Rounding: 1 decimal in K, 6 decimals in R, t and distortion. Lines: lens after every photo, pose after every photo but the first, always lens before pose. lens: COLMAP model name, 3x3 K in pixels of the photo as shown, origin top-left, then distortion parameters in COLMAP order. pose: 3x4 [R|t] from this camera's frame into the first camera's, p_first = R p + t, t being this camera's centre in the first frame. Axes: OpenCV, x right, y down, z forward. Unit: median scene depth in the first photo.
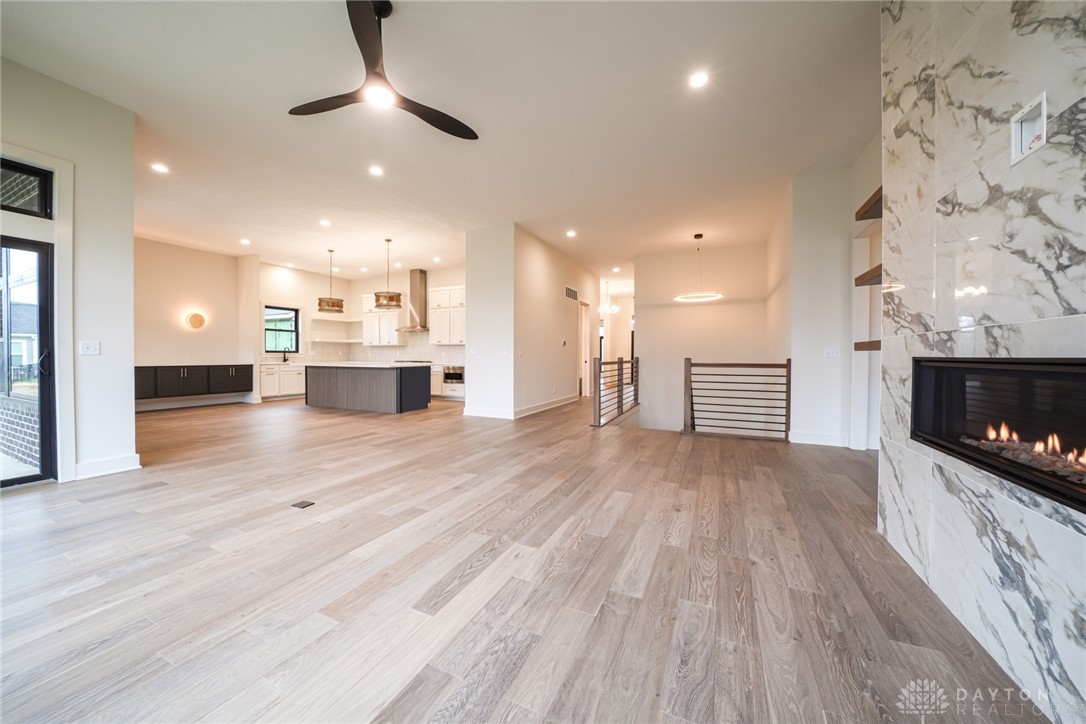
lens RADIAL K [[374.7, 0, 540.5], [0, 374.7, 361.7], [0, 0, 1]] dist [-0.022243, 0.000479]
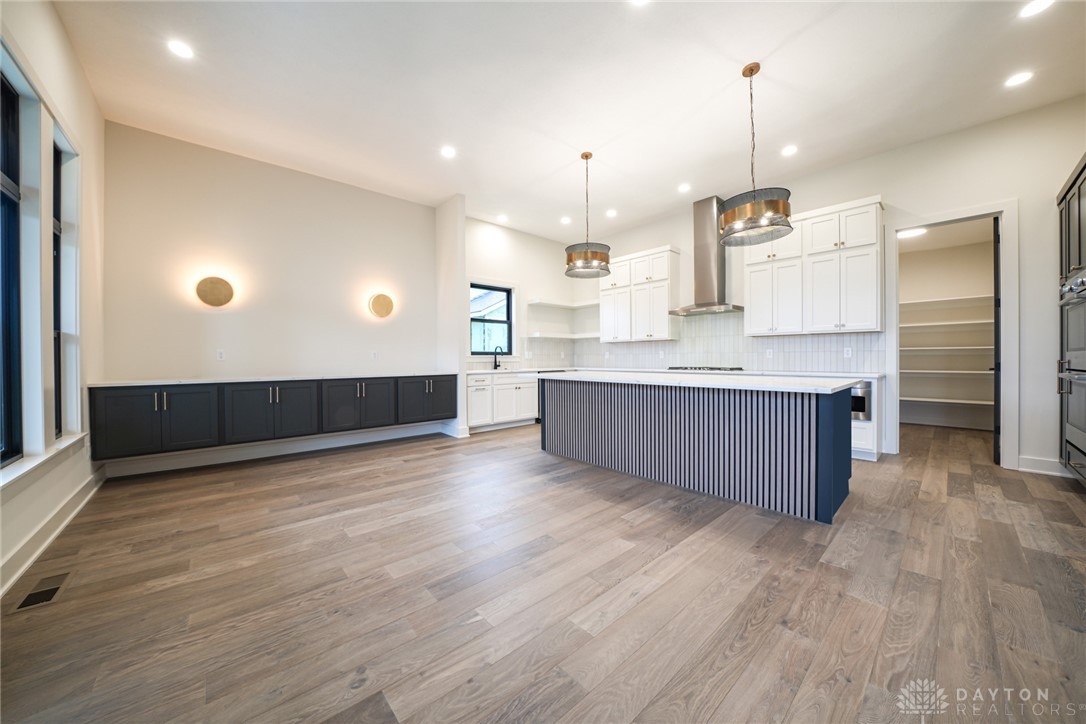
lens RADIAL K [[374.7, 0, 545.3], [0, 374.7, 357.5], [0, 0, 1]] dist [-0.022243, 0.000479]
pose [[0.921605, -0.010309, -0.387993, -0.355865], [0.004379, 0.999860, -0.016164, -0.008470], [0.388105, 0.013197, 0.921521, 0.429145]]
